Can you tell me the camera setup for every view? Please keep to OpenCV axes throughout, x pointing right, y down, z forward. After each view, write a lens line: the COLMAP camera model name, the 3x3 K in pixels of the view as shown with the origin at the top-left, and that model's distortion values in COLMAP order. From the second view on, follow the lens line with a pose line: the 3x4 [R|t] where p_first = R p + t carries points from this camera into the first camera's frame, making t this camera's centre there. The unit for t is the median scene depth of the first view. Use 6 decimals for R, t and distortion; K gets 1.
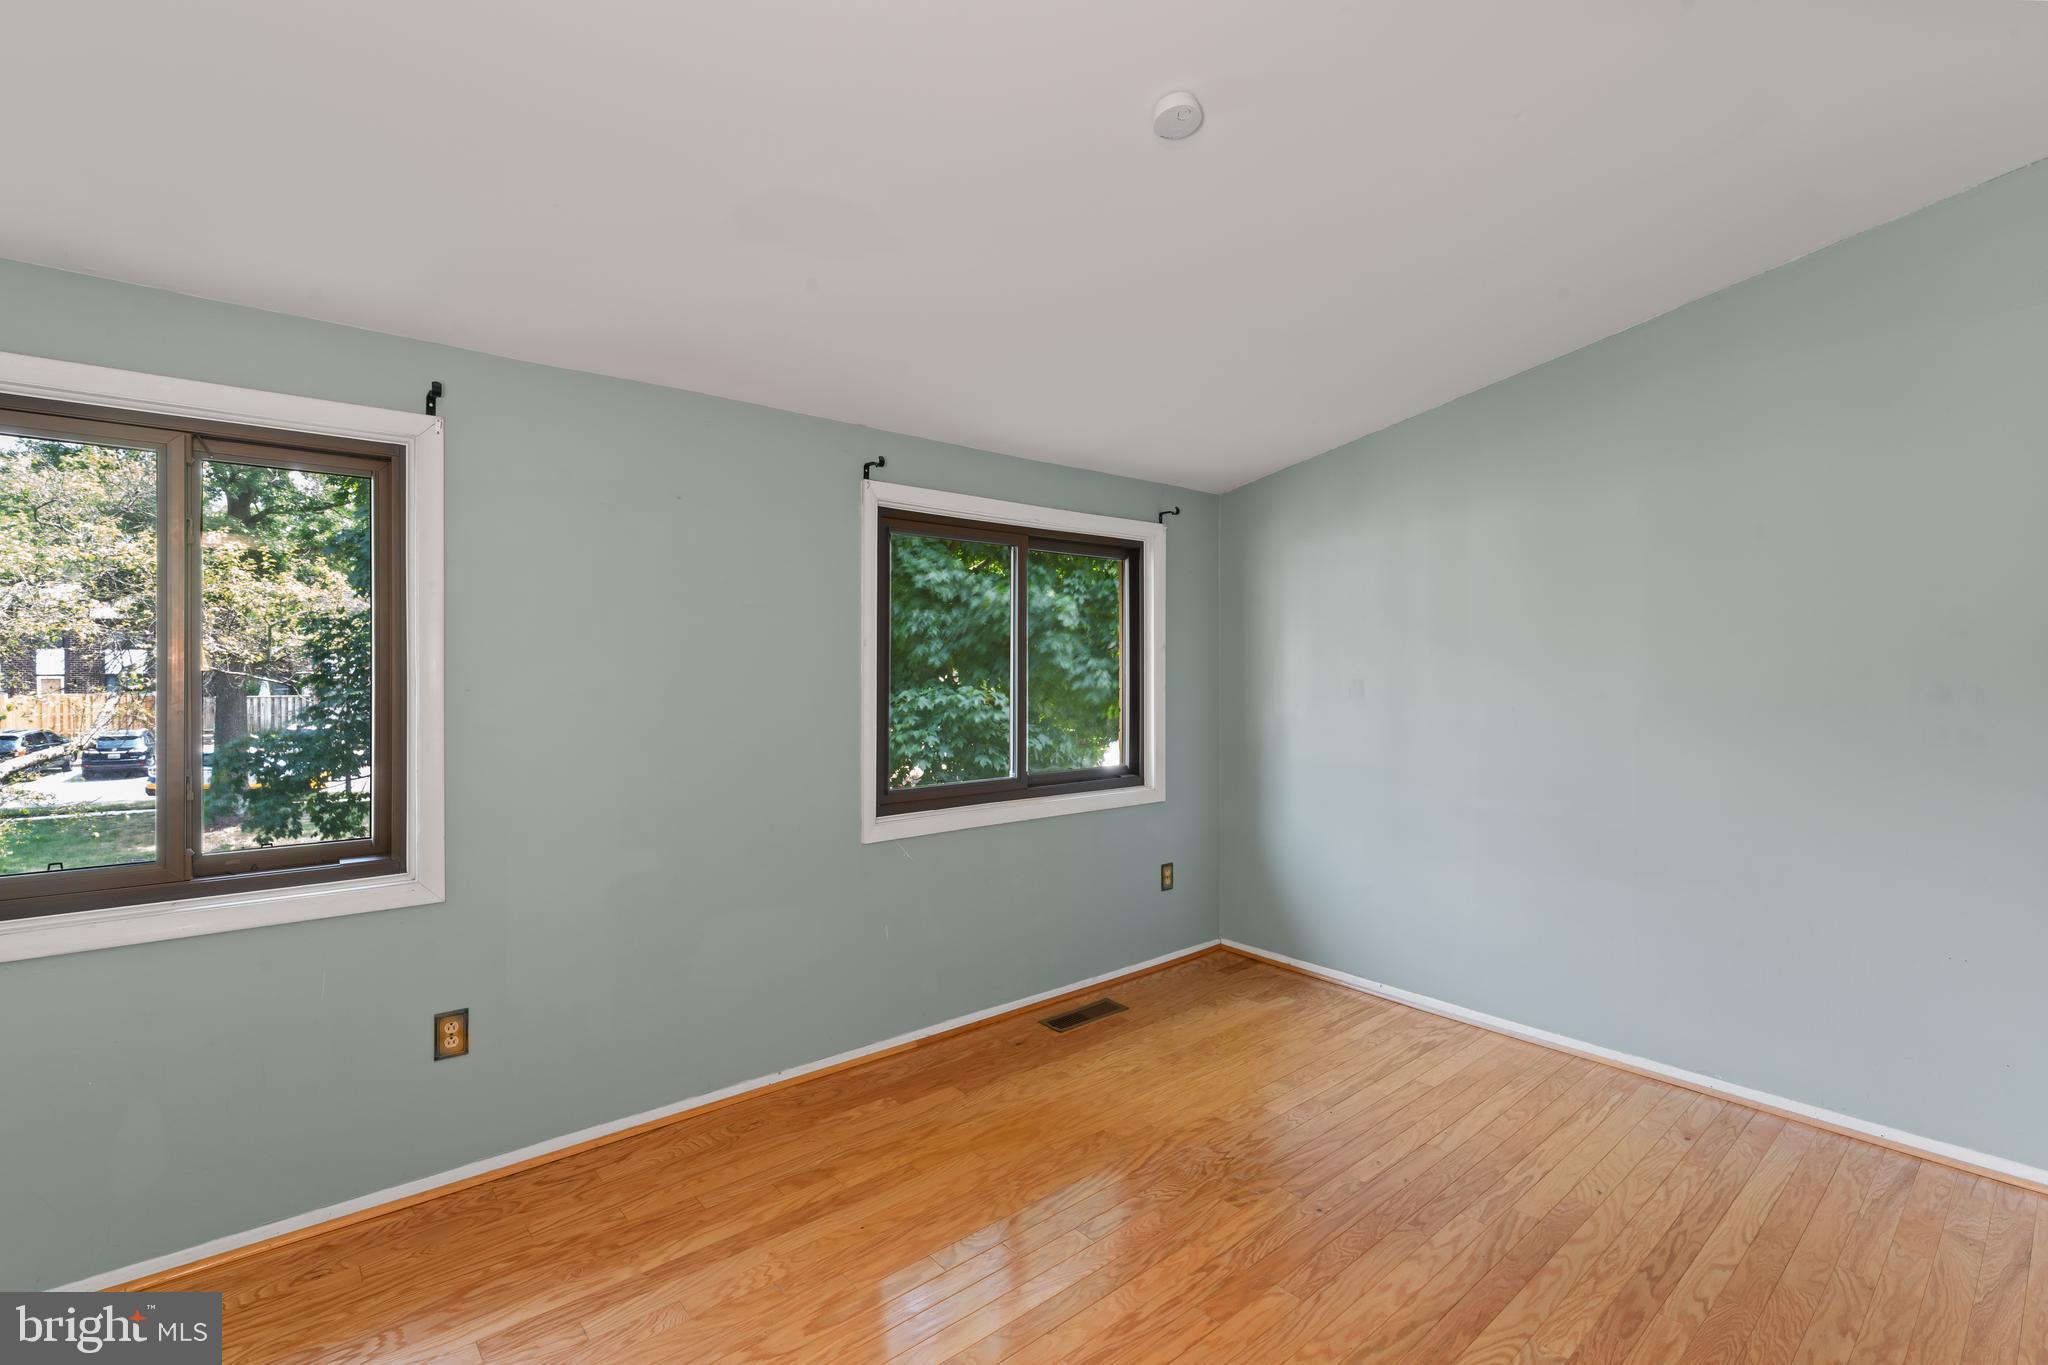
lens RADIAL K [[923.9, 0, 1026.3], [0, 923.9, 670.8], [0, 0, 1]] dist [-0.001337, 0.000816]
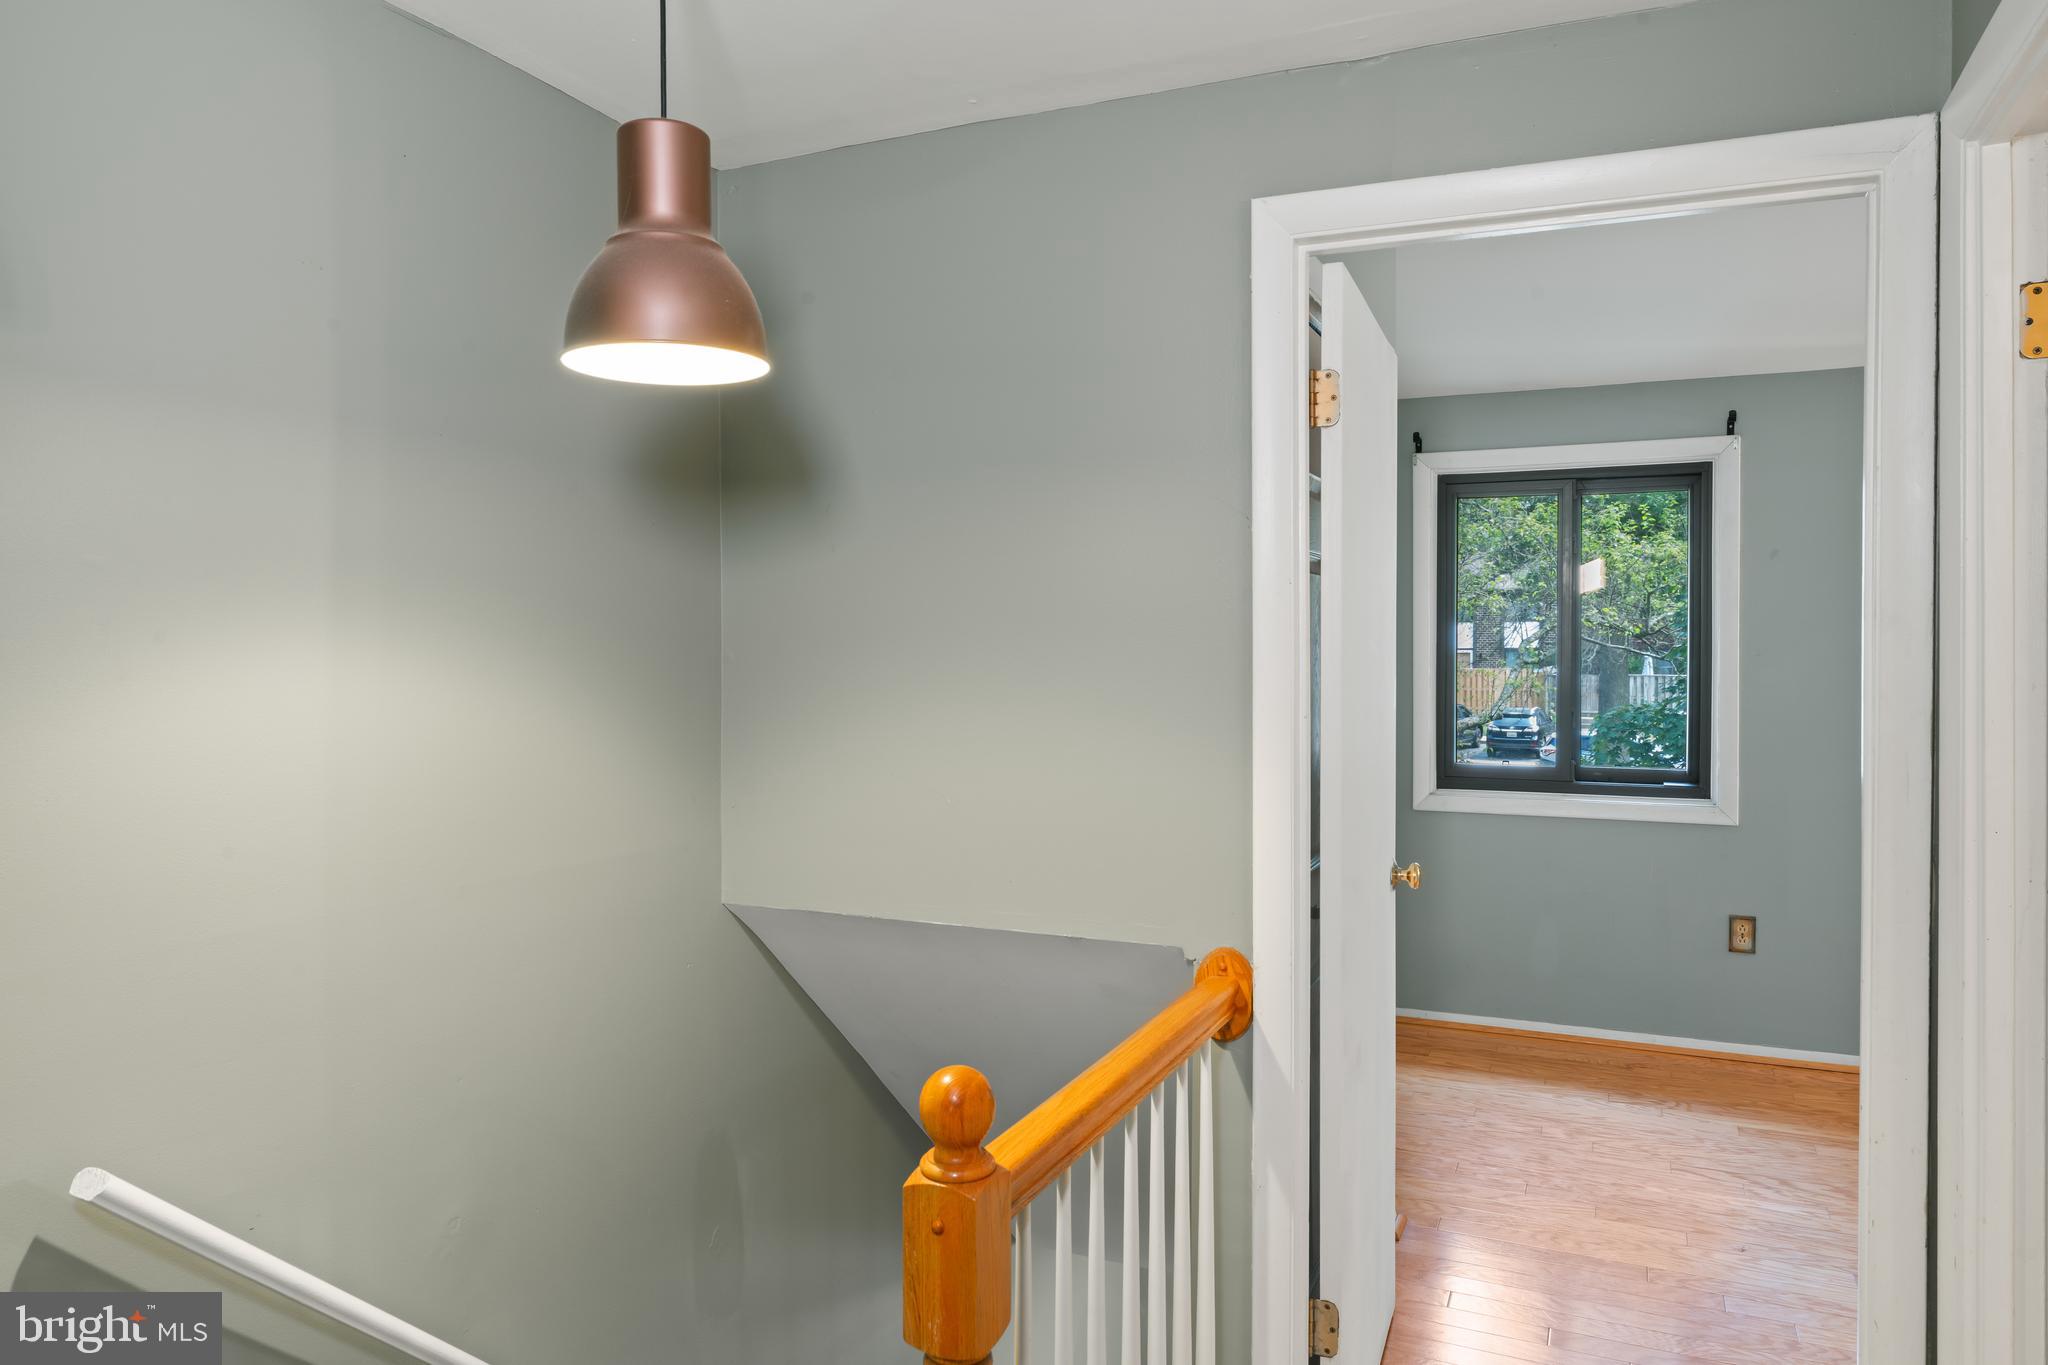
lens RADIAL K [[1340.6, 0, 1028.4], [0, 1340.6, 666.8], [0, 0, 1]] dist [0.007352, -0.009210]
pose [[0.432054, 0.014291, -0.901735, 0.099817], [0.000599, 0.999870, 0.016133, 0.001188], [0.901848, -0.007510, 0.431989, -0.109326]]
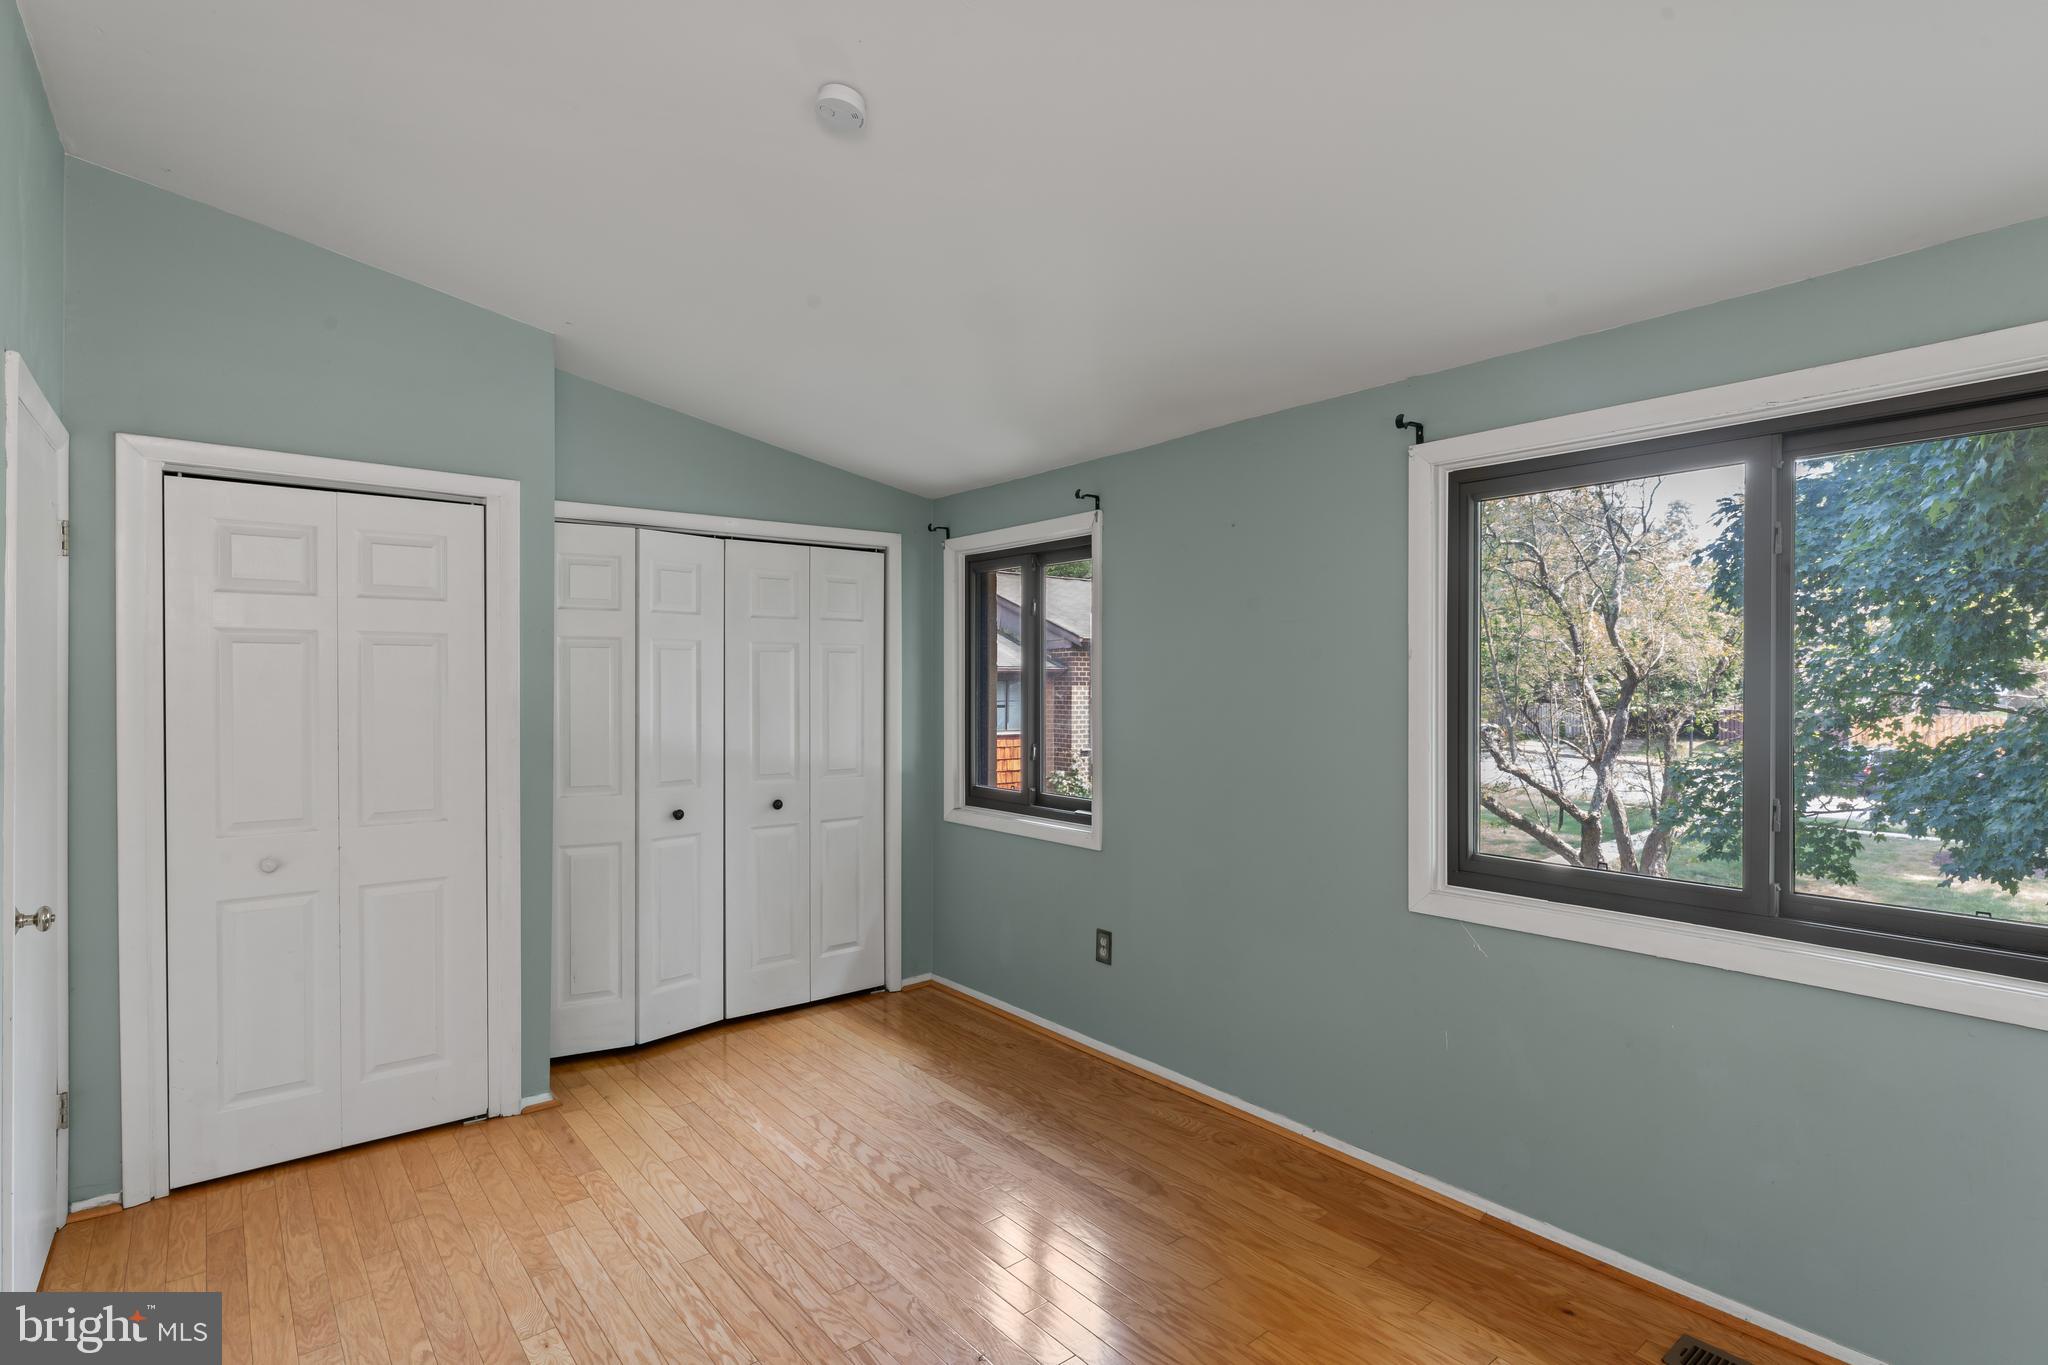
lens RADIAL K [[992.8, 0, 1015.7], [0, 992.8, 690.4], [0, 0, 1]] dist [0.000049, -0.000189]
pose [[-0.025740, 0.005330, -0.999654, 0.153933], [-0.005040, 0.999972, 0.005461, -0.000729], [0.999656, 0.005179, -0.025712, 0.156038]]
